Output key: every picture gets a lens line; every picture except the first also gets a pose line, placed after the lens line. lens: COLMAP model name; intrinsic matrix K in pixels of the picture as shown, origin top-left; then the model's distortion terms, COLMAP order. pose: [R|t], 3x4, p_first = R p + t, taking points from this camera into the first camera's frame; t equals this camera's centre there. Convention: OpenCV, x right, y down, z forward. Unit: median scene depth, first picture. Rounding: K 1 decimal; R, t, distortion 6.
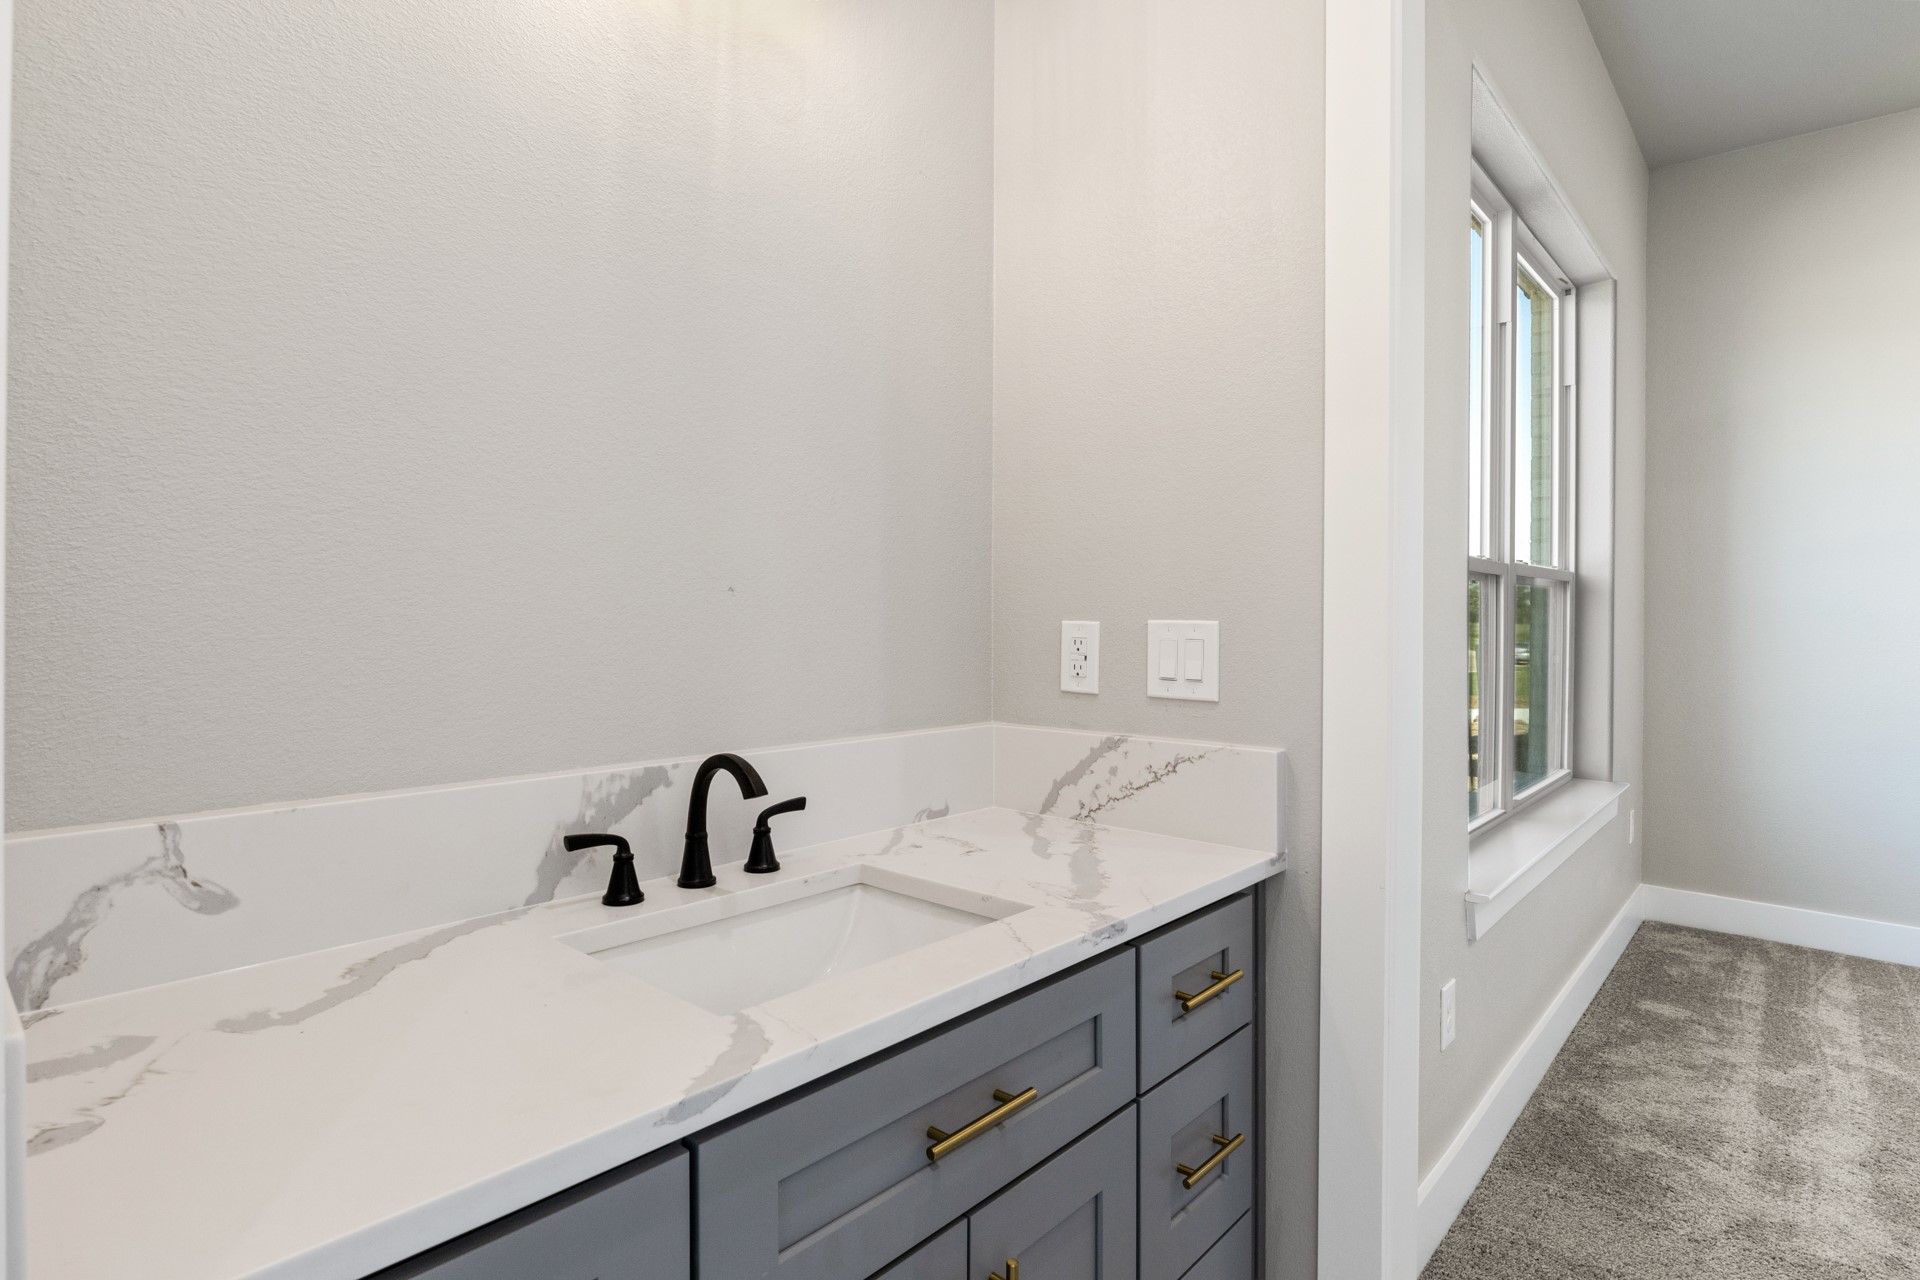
lens RADIAL K [[968.3, 0, 986.8], [0, 968.3, 595.0], [0, 0, 1]] dist [-0.006109, -0.001511]
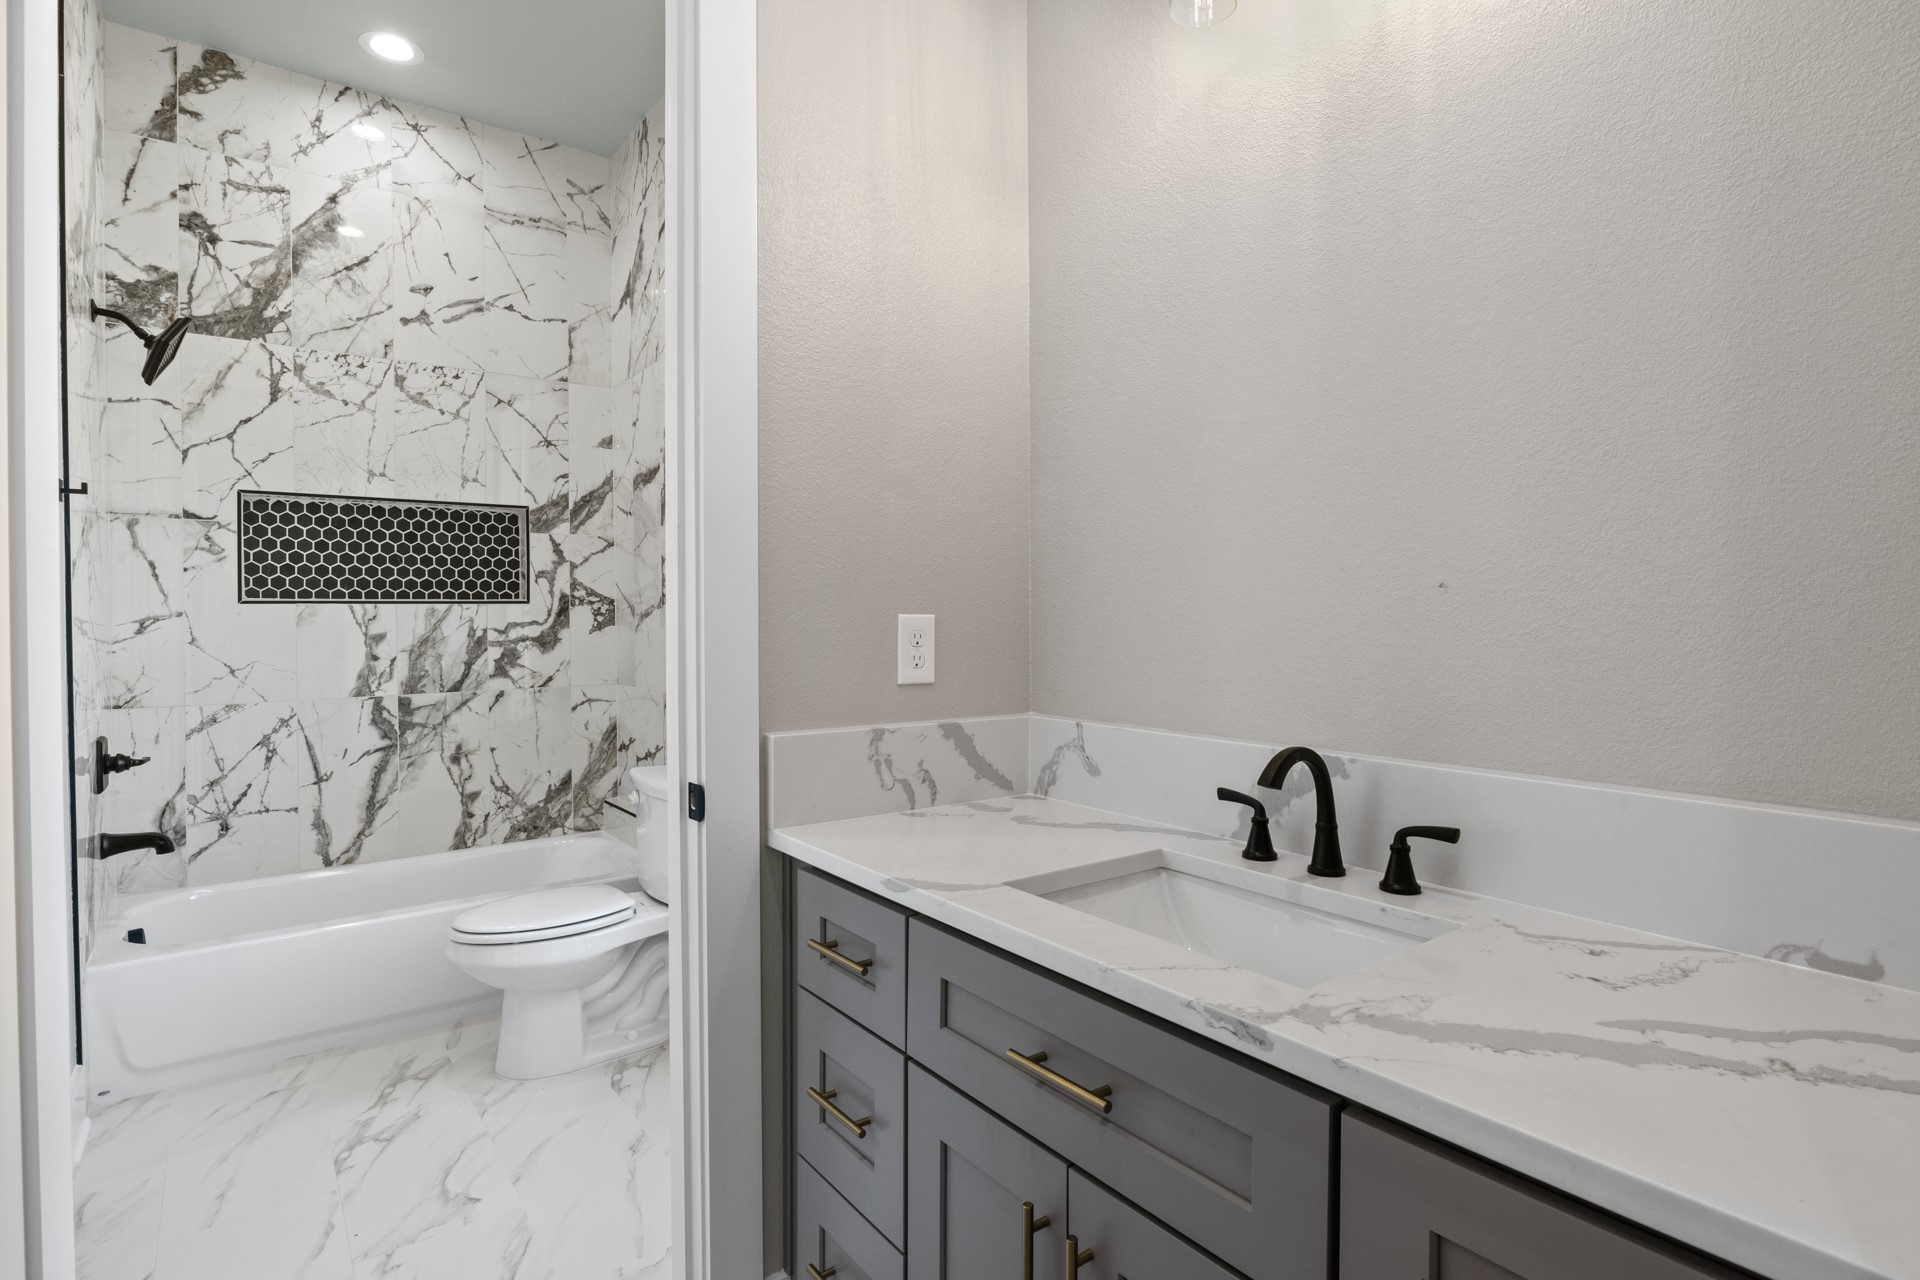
lens RADIAL K [[968.3, 0, 965.9], [0, 968.3, 622.4], [0, 0, 1]] dist [-0.006109, -0.001511]
pose [[-0.196082, -0.000489, -0.980587, 0.860034], [0.019481, 0.999801, -0.004394, 0.028947], [0.980394, -0.019965, -0.196033, 0.895174]]
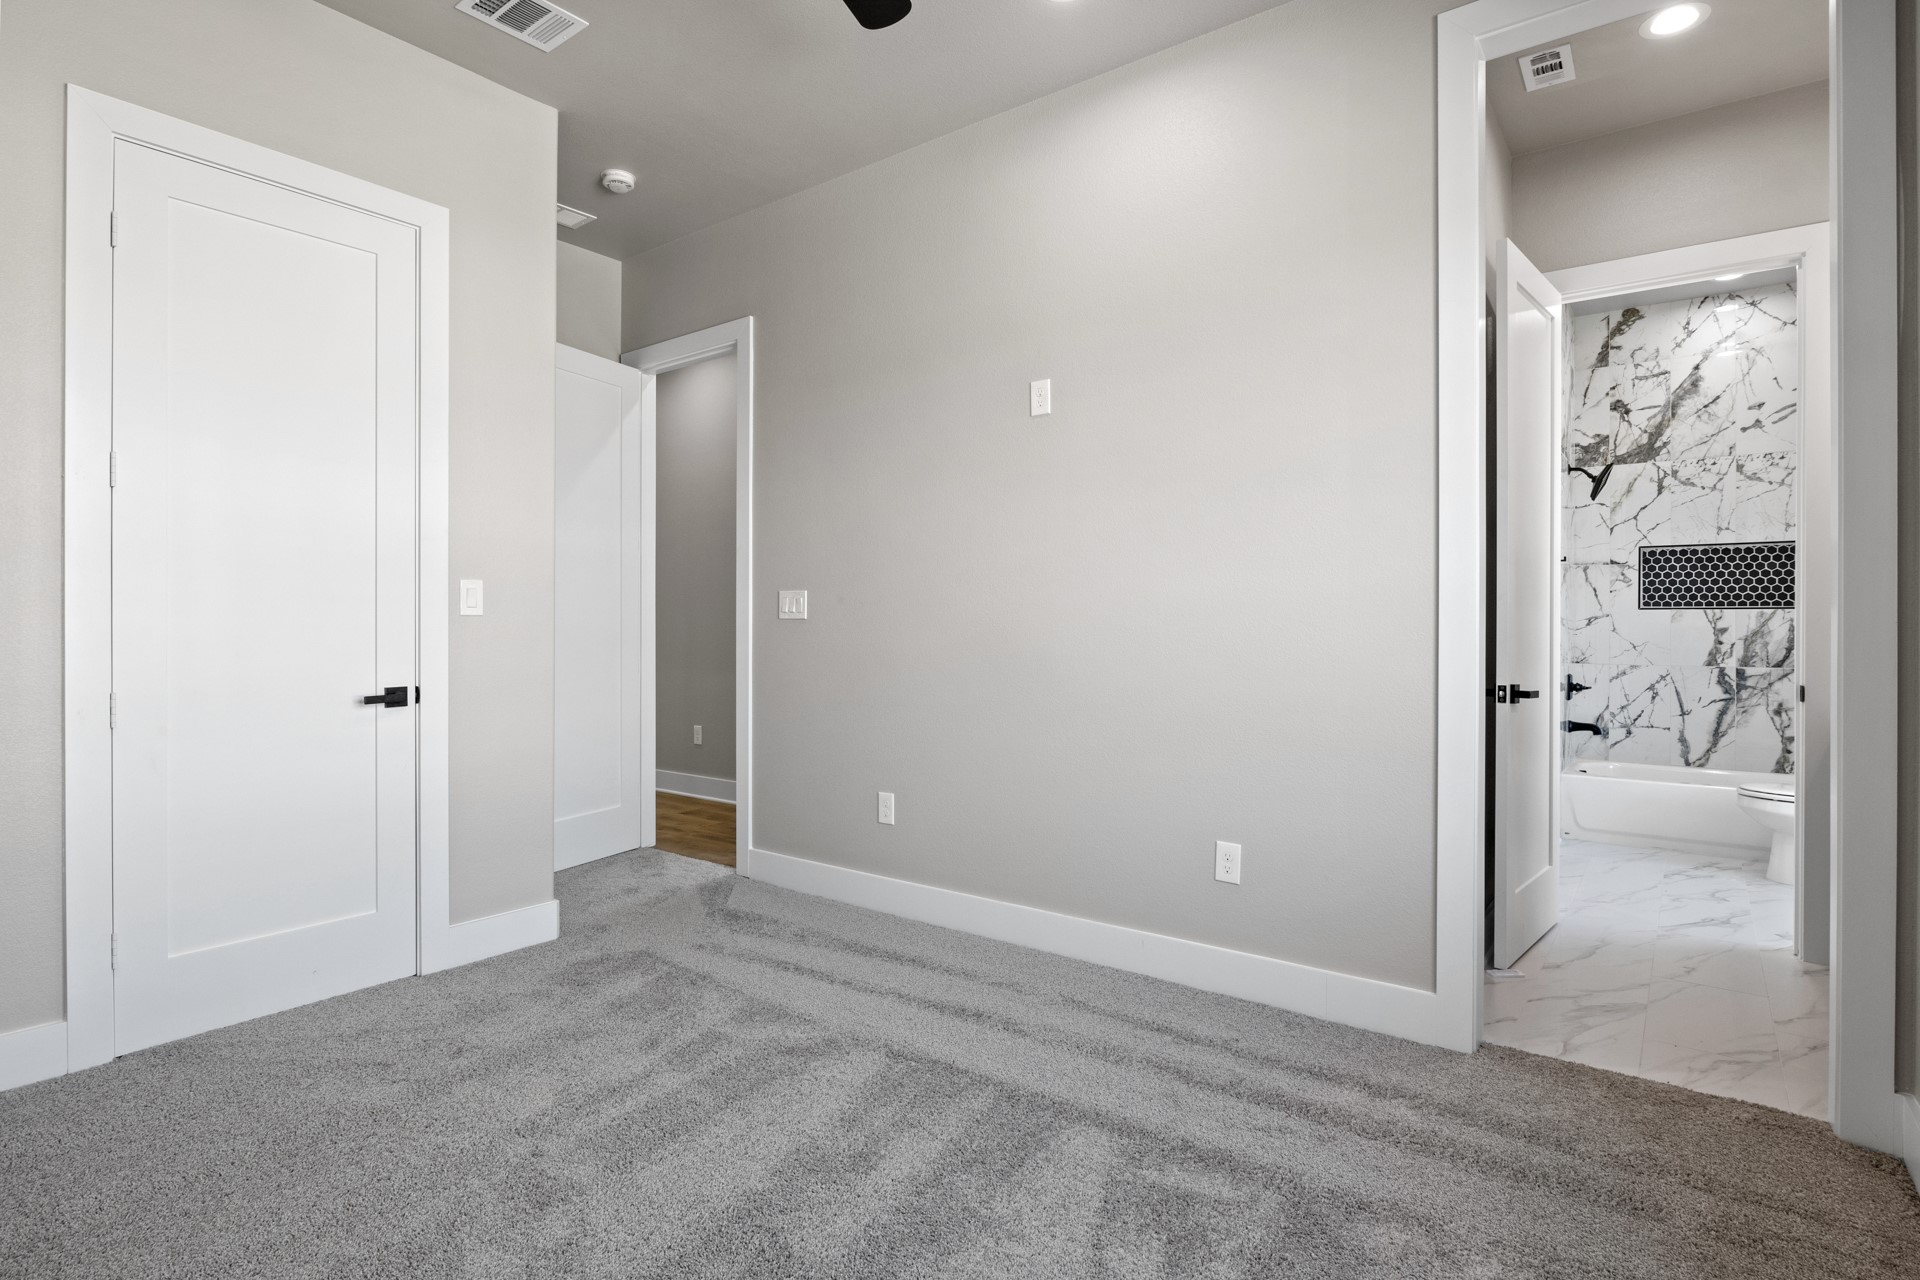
lens RADIAL K [[968.3, 0, 958.1], [0, 968.3, 623.2], [0, 0, 1]] dist [-0.006109, -0.001511]
pose [[-0.996951, -0.015798, -0.076414, 1.184621], [-0.014453, 0.999731, -0.018128, 0.050441], [0.076680, -0.016968, -0.996911, 1.328877]]
